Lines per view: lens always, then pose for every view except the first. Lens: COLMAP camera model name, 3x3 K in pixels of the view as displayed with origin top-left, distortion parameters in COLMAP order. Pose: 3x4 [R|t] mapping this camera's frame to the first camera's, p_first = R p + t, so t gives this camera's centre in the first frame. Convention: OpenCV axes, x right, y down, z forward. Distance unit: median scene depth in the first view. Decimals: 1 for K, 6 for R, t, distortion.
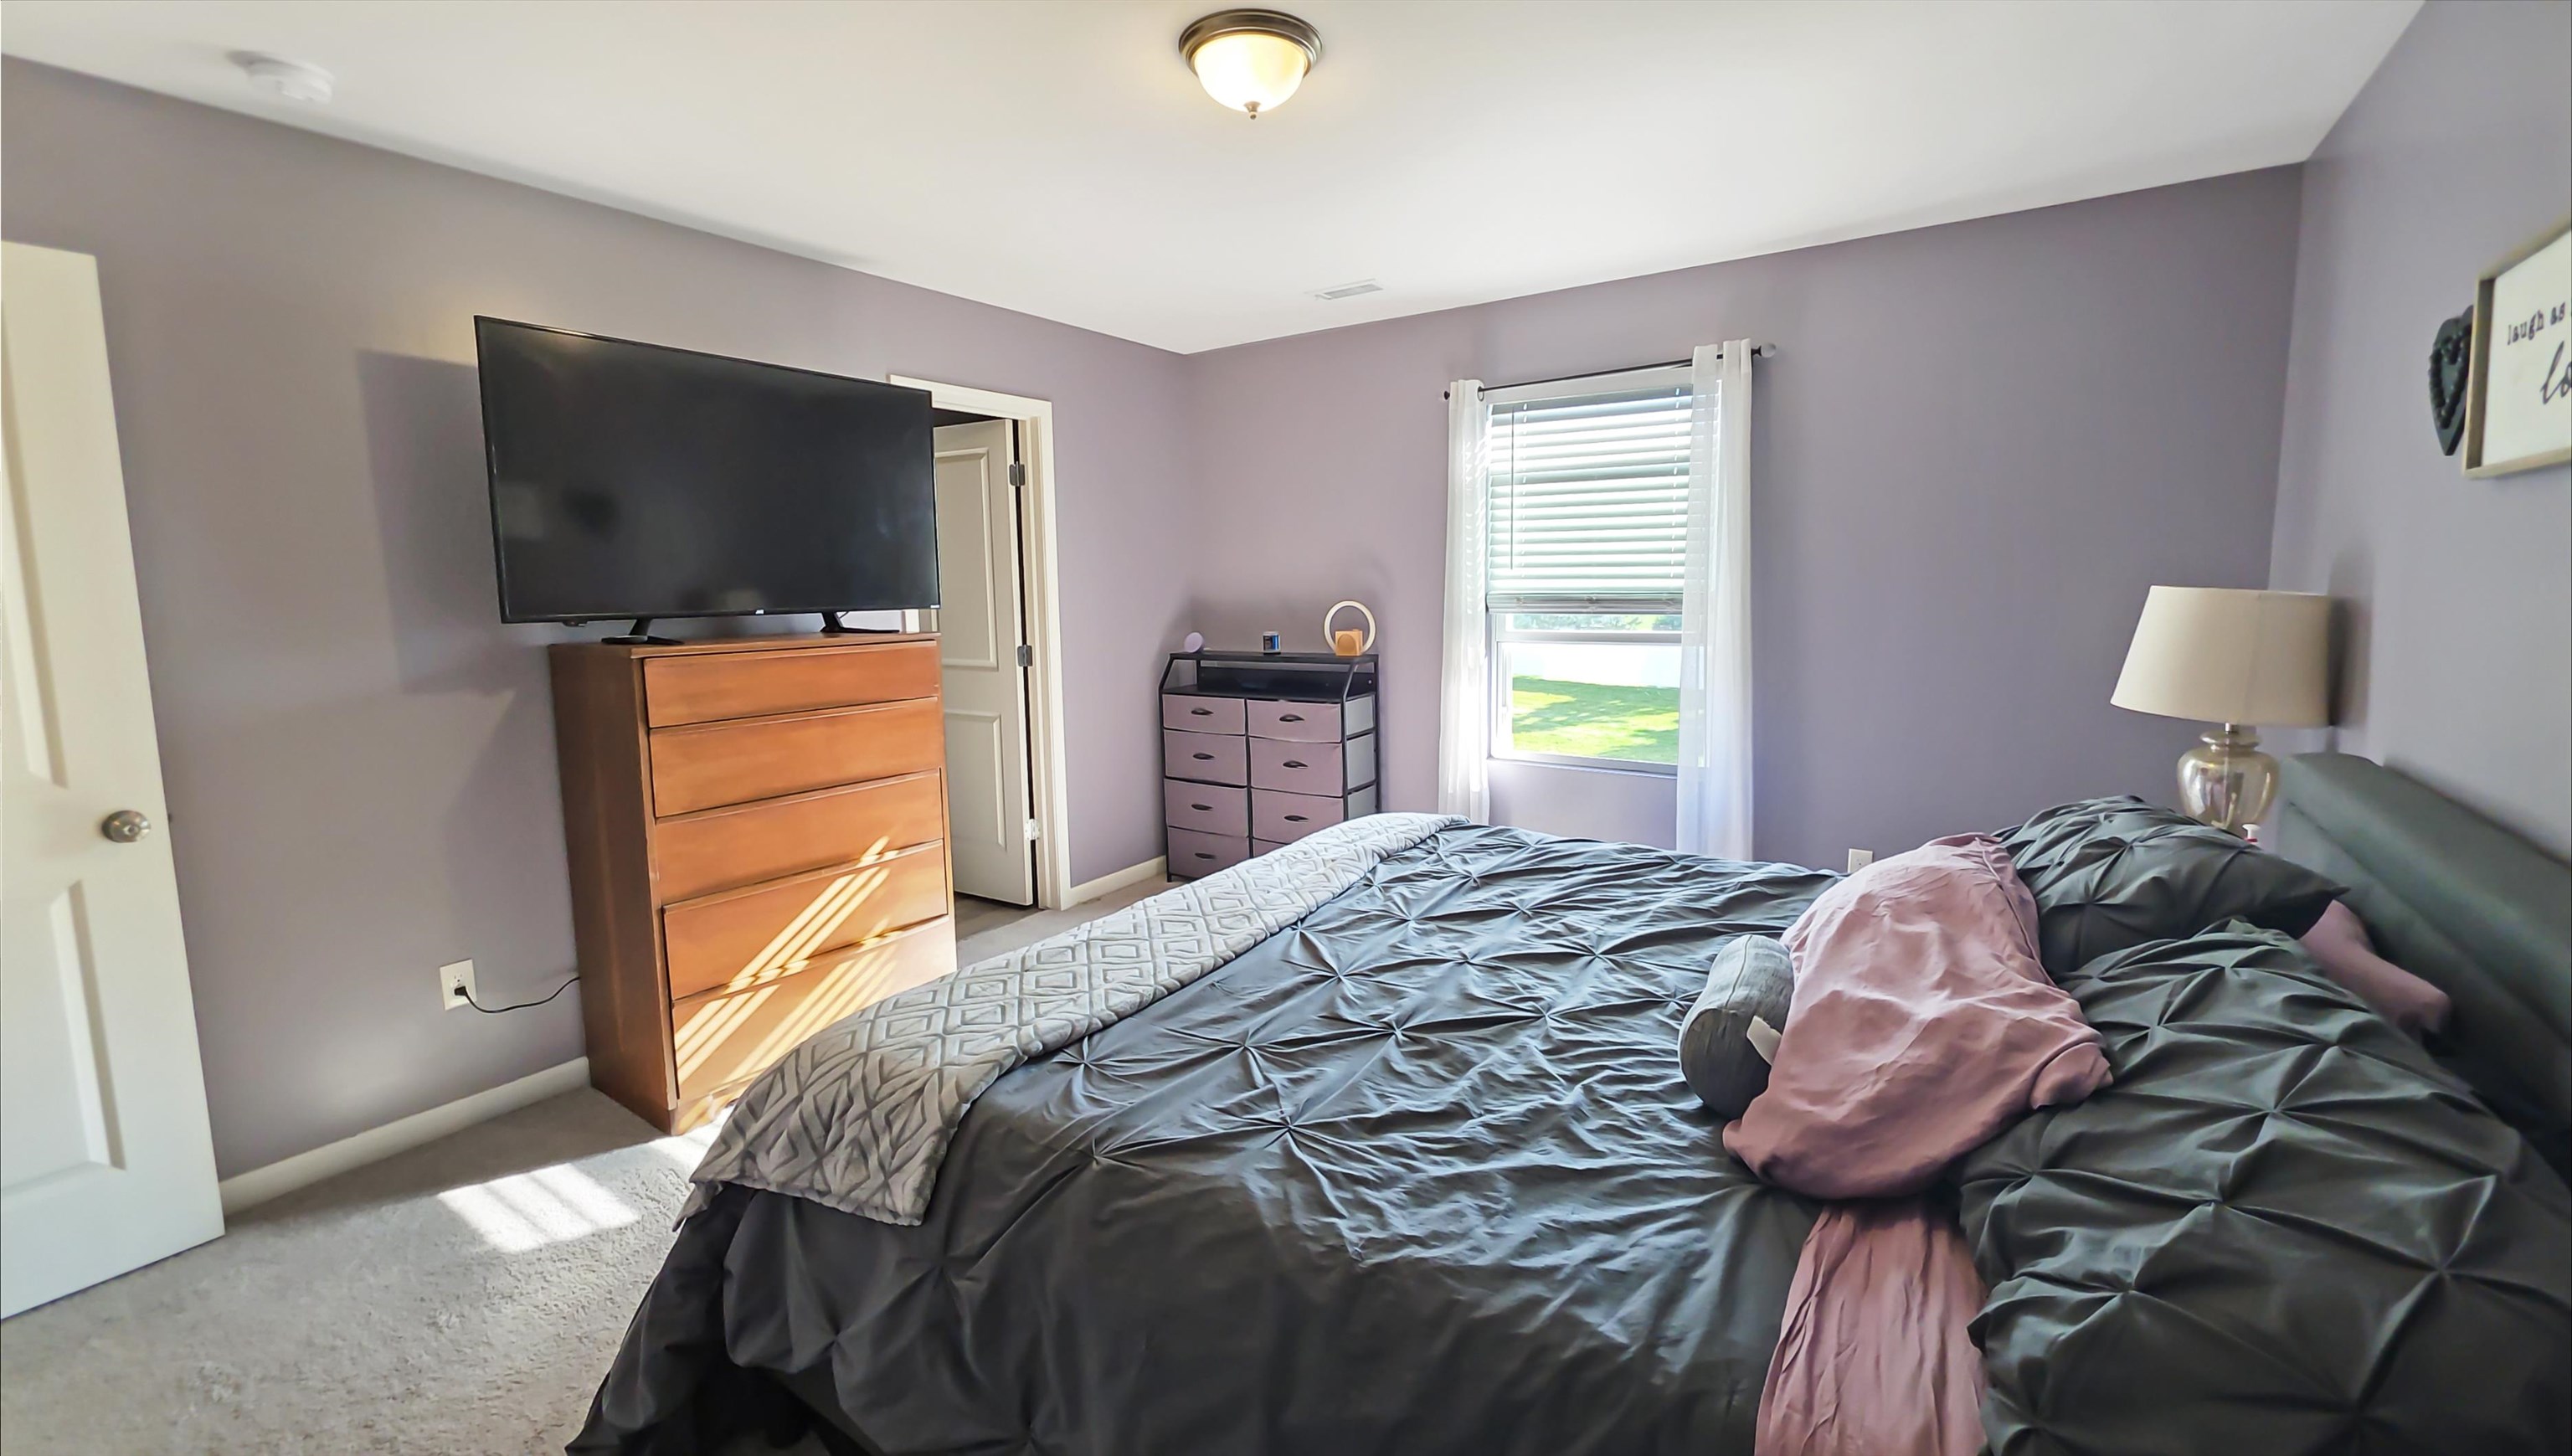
lens RADIAL K [[1035.7, 0, 1299.9], [0, 1035.7, 715.1], [0, 0, 1]] dist [0.001081, -0.003799]
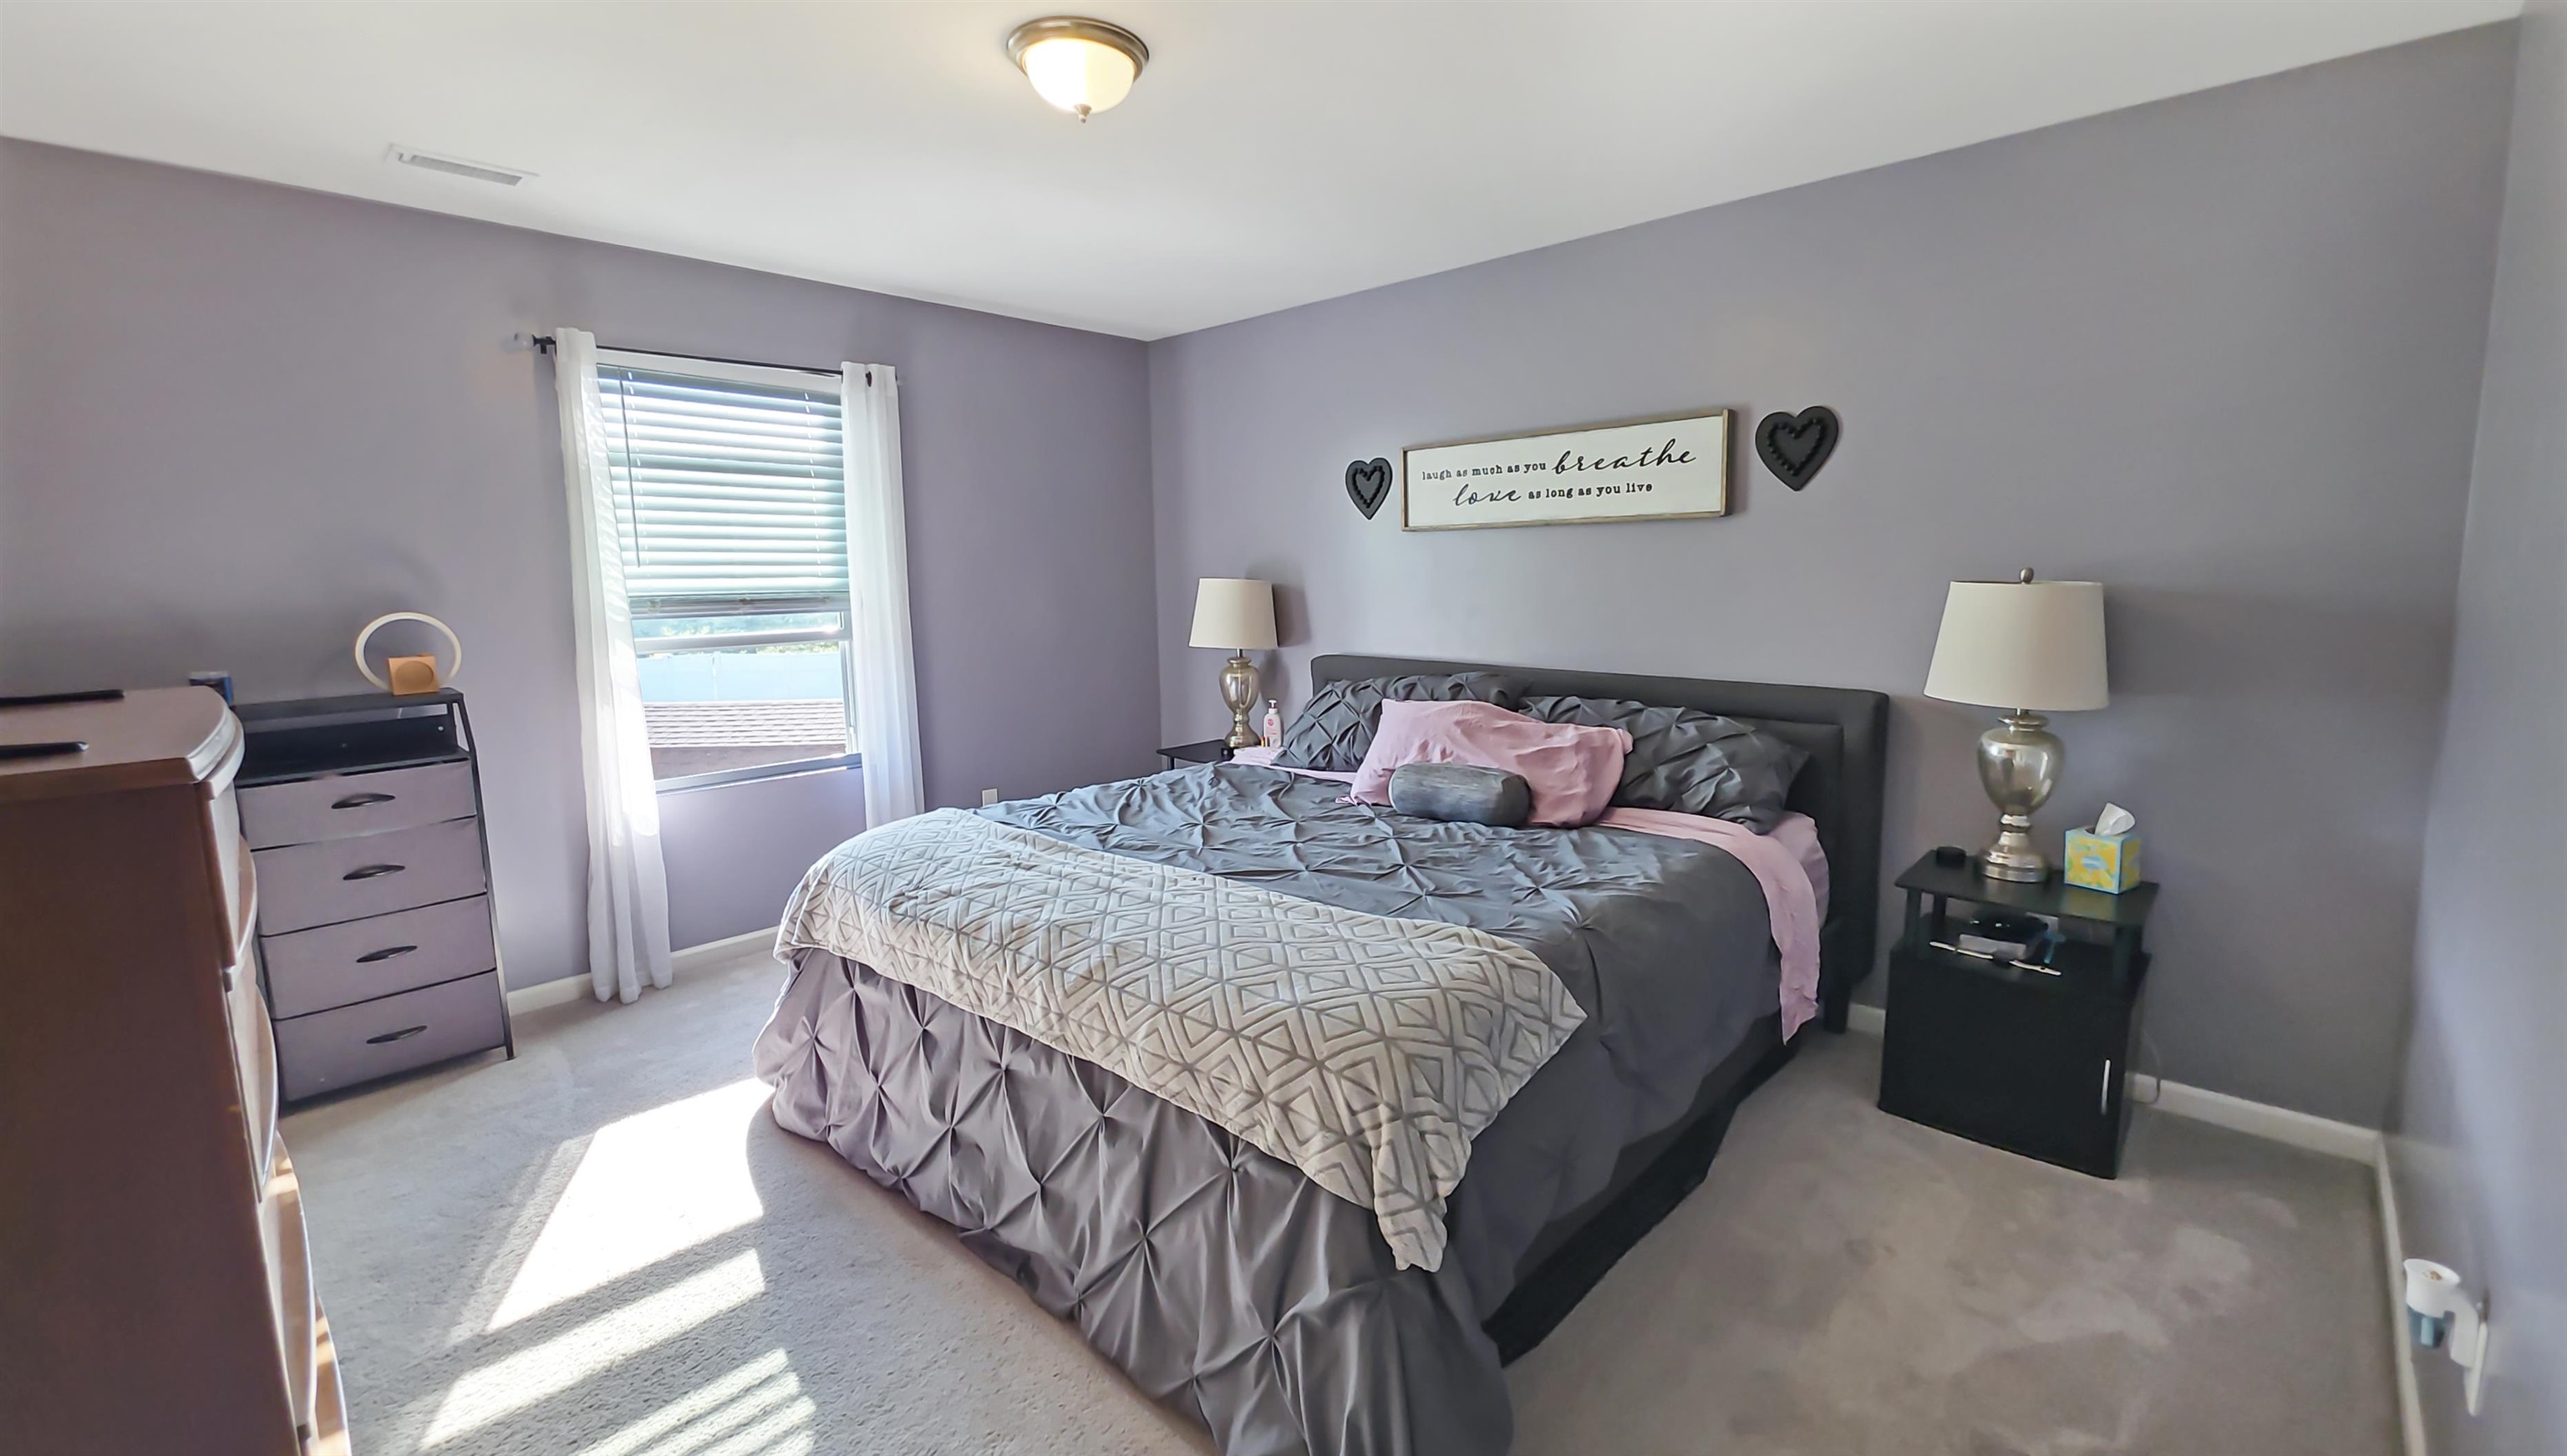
lens RADIAL K [[1033.5, 0, 1294.7], [0, 1033.5, 712.6], [0, 0, 1]] dist [0.001081, -0.003799]
pose [[0.167693, -0.125453, 0.977824, -0.664176], [0.138894, 0.984983, 0.102552, -0.044193], [-0.976006, 0.118616, 0.182600, 0.413289]]
